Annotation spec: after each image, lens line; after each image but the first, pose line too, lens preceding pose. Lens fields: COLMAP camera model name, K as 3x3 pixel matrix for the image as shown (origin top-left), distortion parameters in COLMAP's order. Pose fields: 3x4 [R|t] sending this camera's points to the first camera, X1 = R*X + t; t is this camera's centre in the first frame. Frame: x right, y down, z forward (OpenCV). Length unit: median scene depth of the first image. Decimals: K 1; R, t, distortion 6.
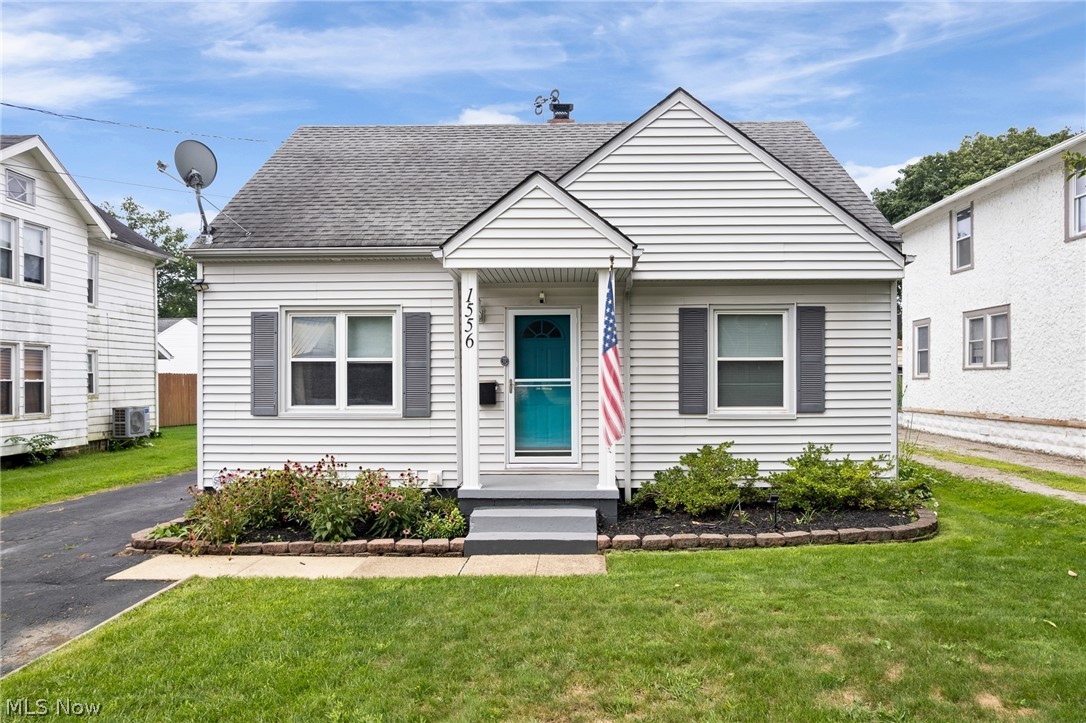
lens RADIAL K [[705.4, 0, 548.5], [0, 705.4, 365.7], [0, 0, 1]] dist [-0.086346, 0.081976]
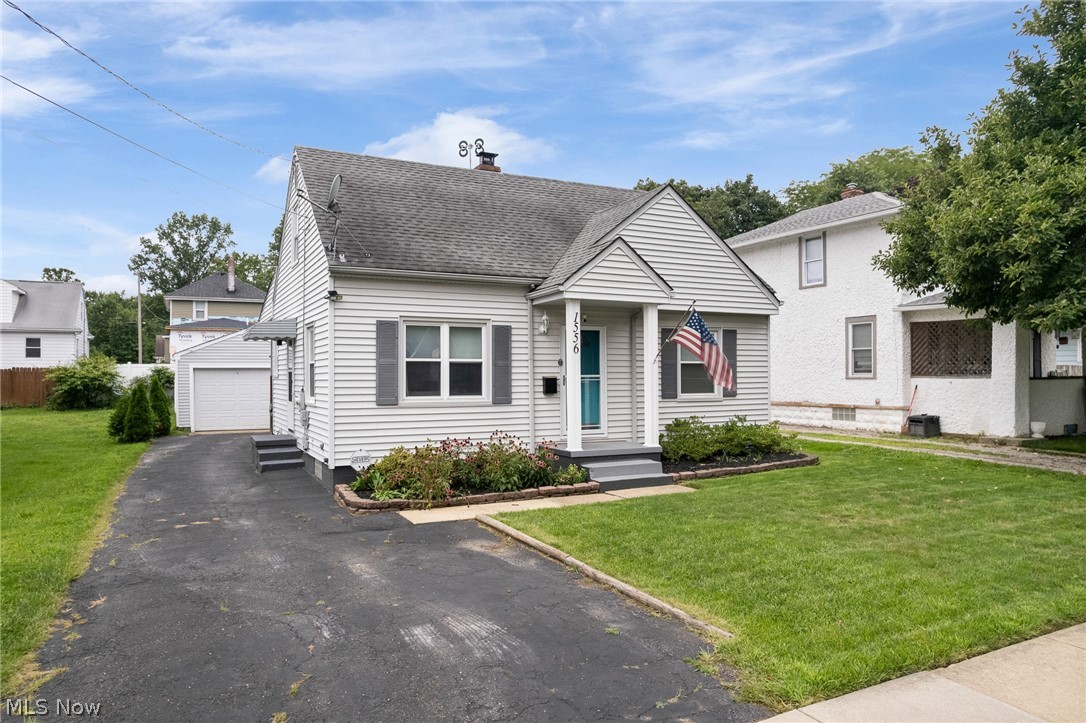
lens RADIAL K [[705.4, 0, 548.5], [0, 705.4, 365.7], [0, 0, 1]] dist [-0.086346, 0.081976]
pose [[0.888199, 0.006621, 0.459411, -0.722459], [-0.006452, 0.999977, -0.001939, 0.002966], [-0.459414, -0.001242, 0.888222, -0.228859]]
